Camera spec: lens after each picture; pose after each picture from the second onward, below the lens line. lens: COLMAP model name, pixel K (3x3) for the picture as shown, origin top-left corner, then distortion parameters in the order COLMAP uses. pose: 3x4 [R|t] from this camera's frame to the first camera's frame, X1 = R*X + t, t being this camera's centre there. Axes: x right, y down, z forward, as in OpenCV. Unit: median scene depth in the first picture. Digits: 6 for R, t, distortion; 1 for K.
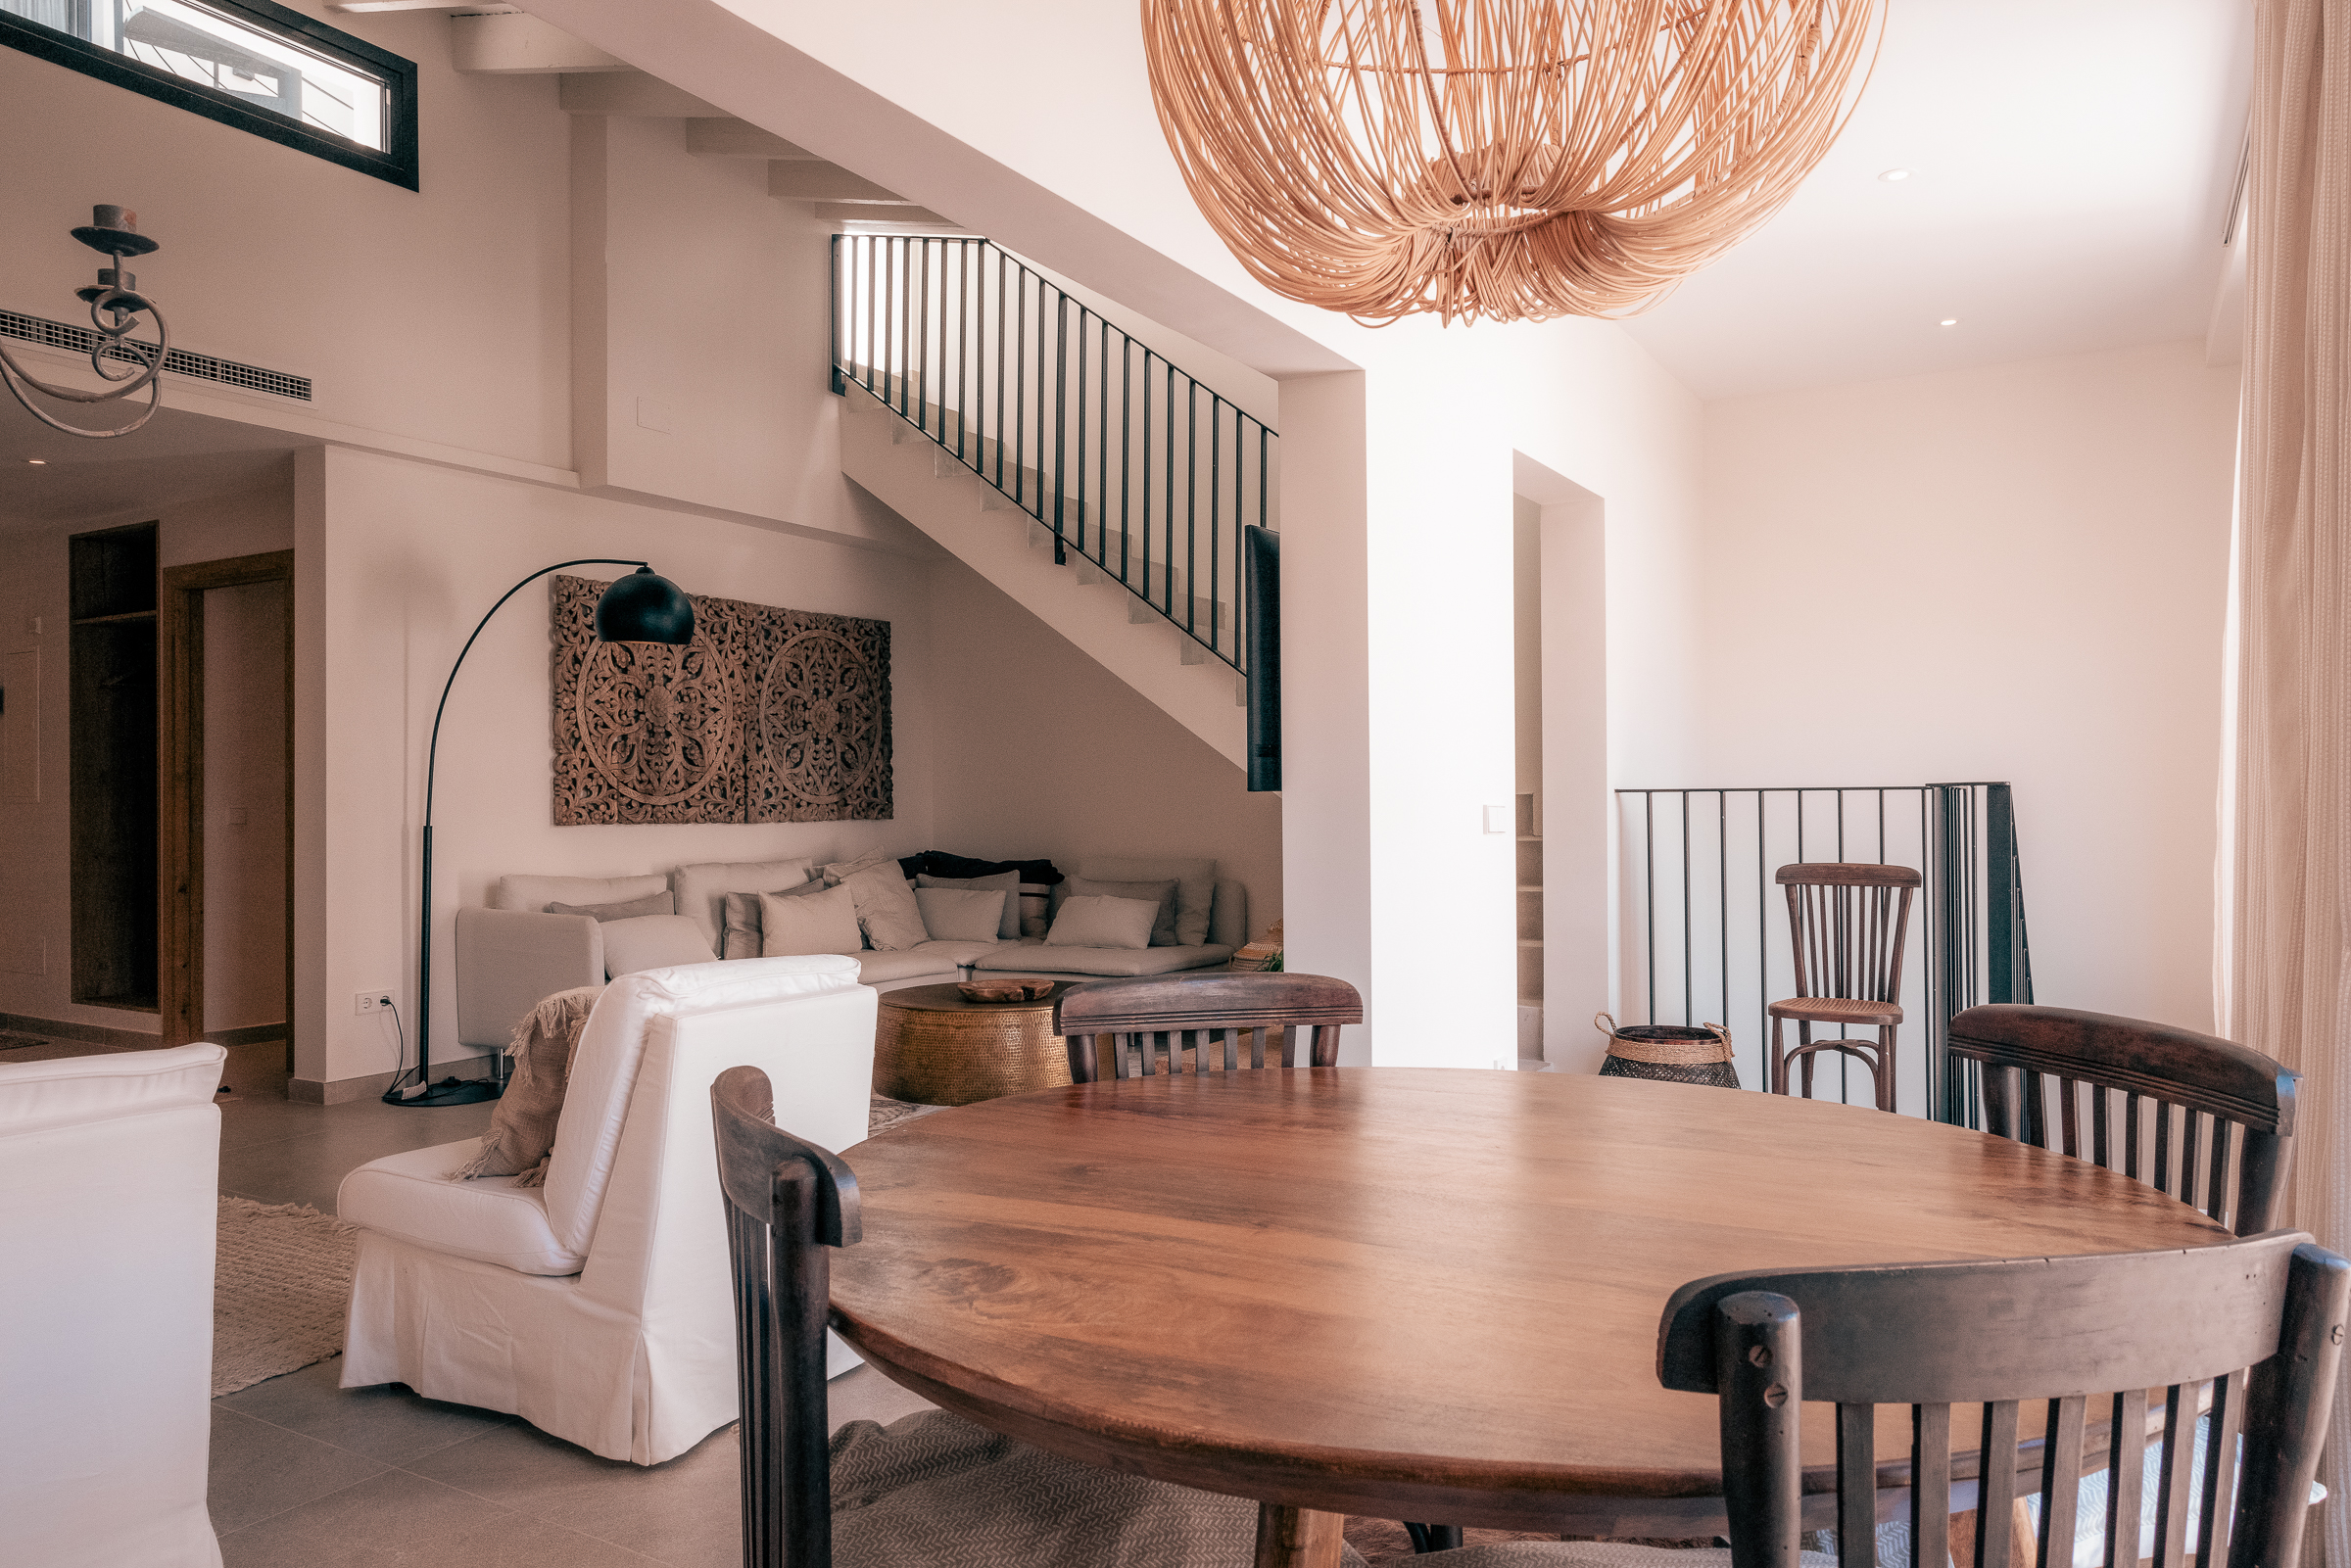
lens RADIAL K [[1652.1, 0, 1179.4], [0, 1652.1, 790.7], [0, 0, 1]] dist [-0.004284, -0.003410]
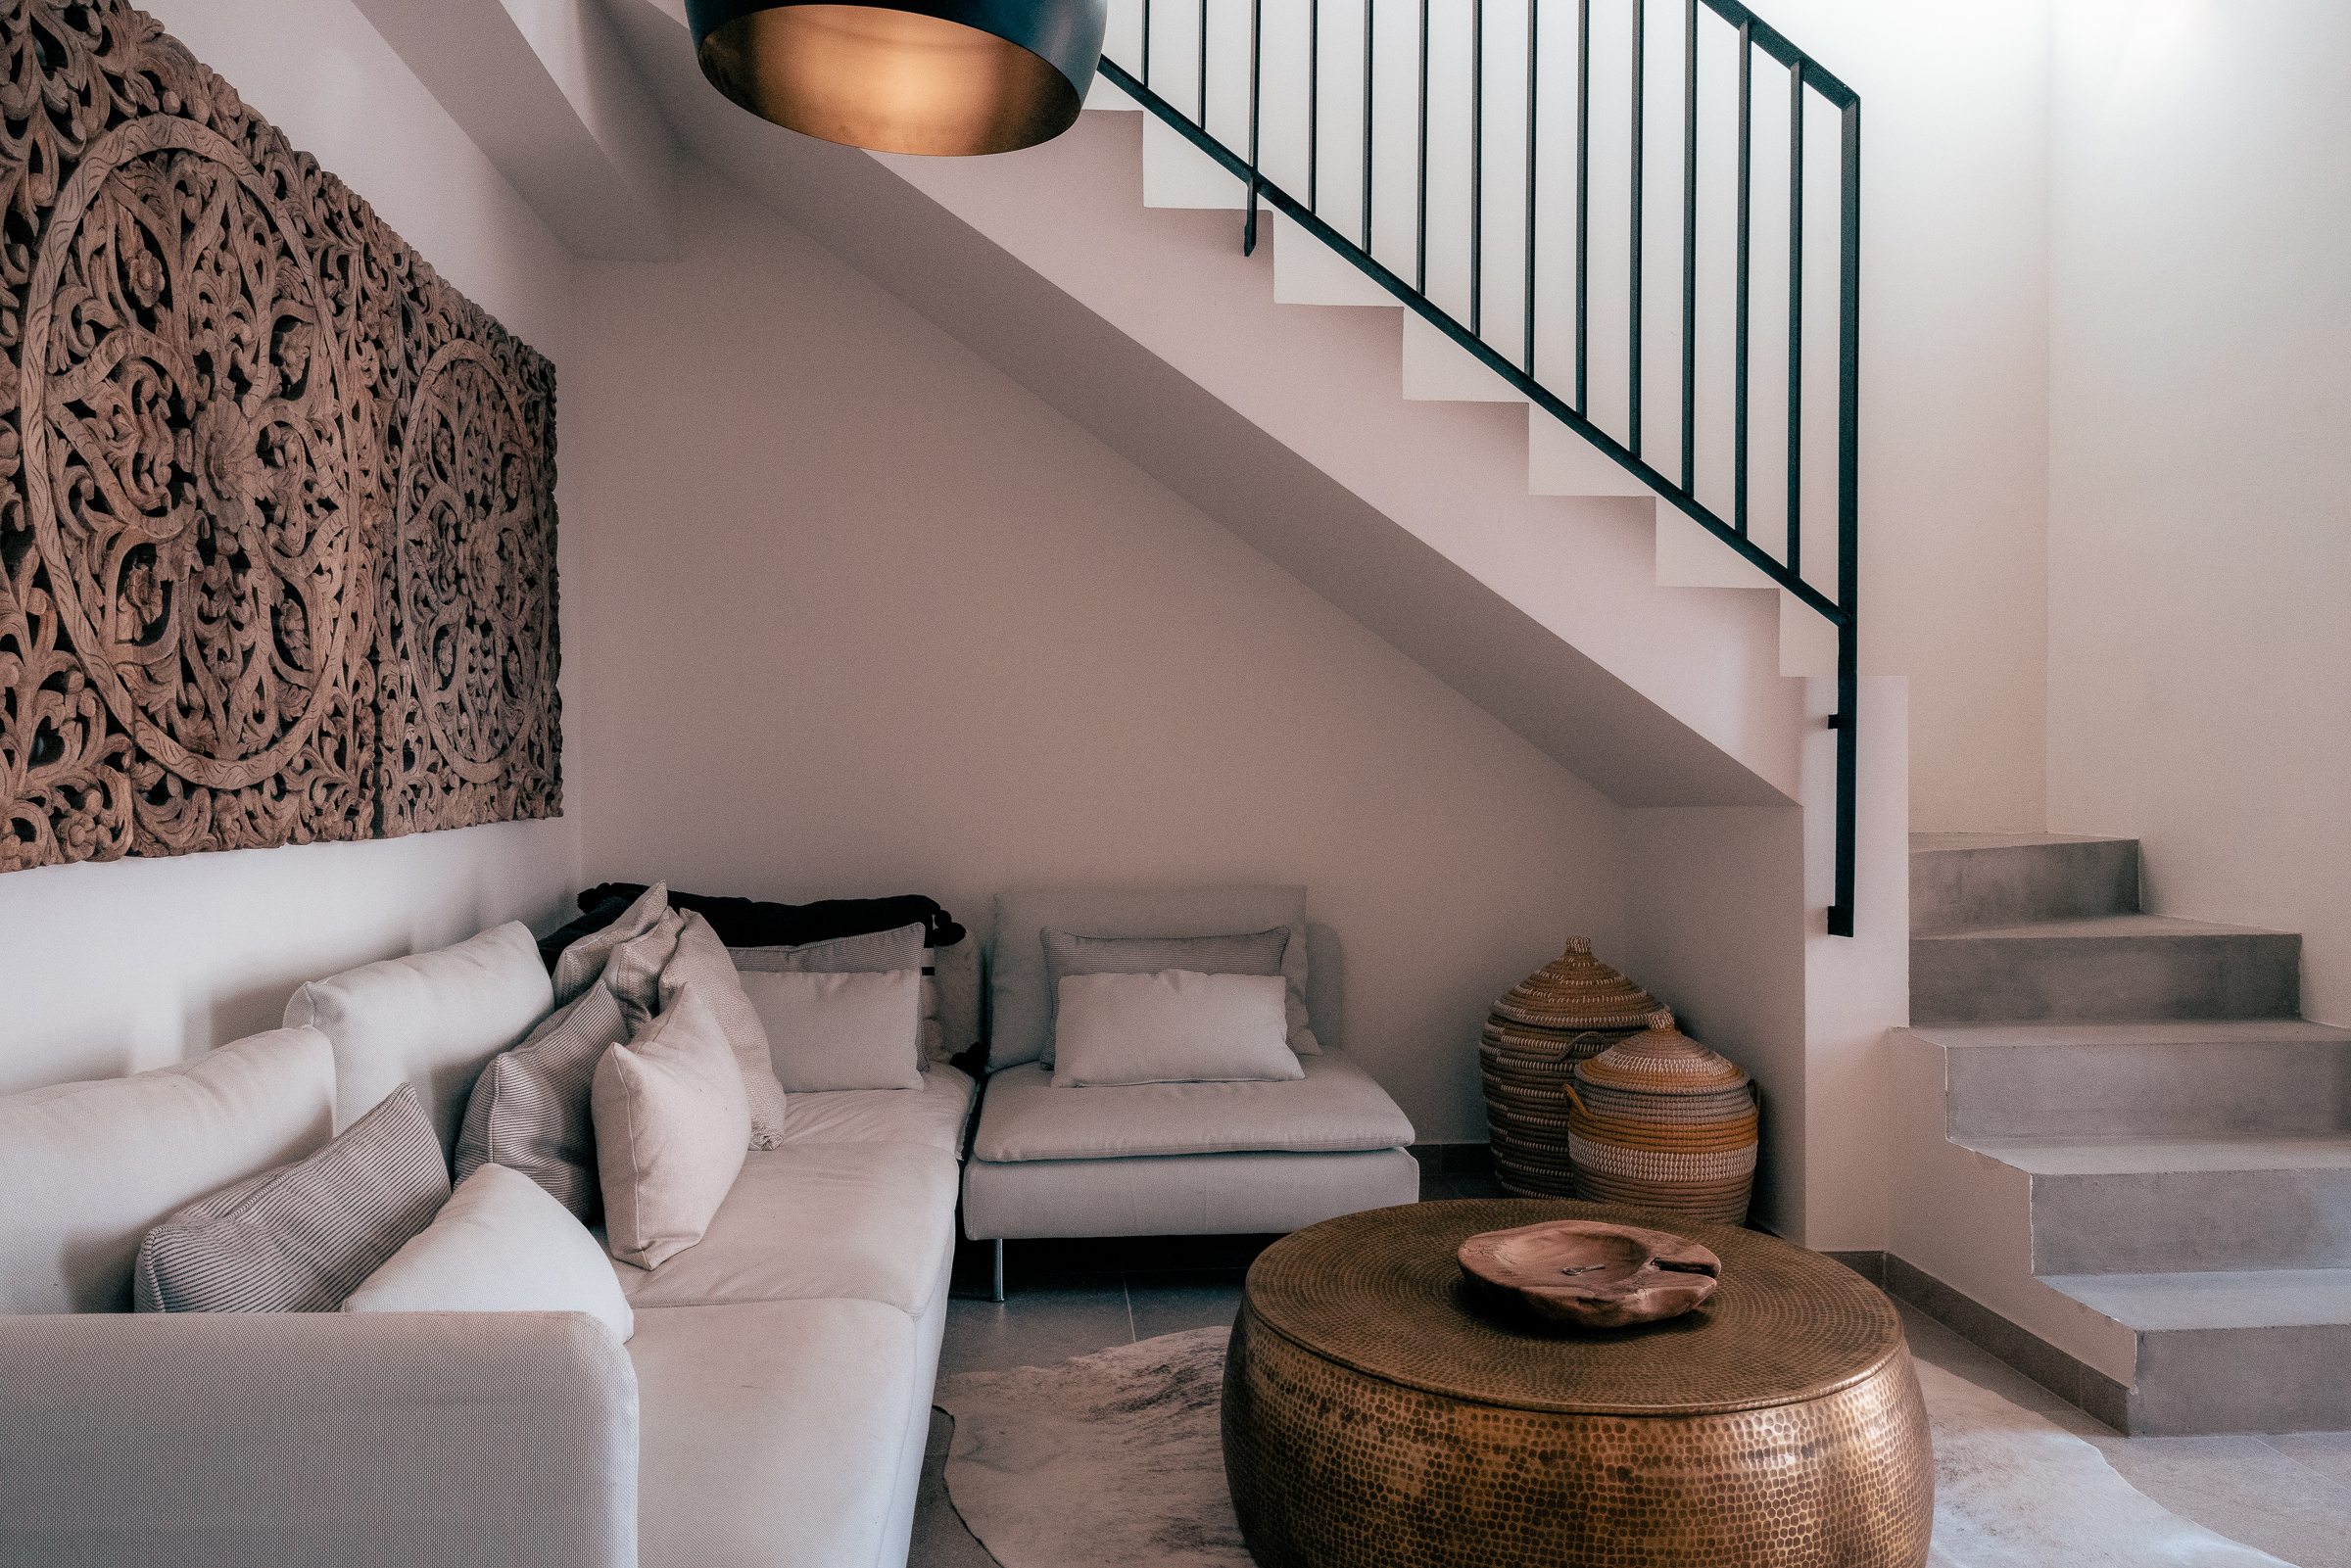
lens RADIAL K [[1652.1, 0, 1173.1], [0, 1652.1, 777.7], [0, 0, 1]] dist [-0.004284, -0.003410]
pose [[0.821248, -0.004396, 0.570554, -0.346291], [0.000394, 0.999974, 0.007137, 0.004336], [-0.570571, -0.005637, 0.821229, 0.652266]]
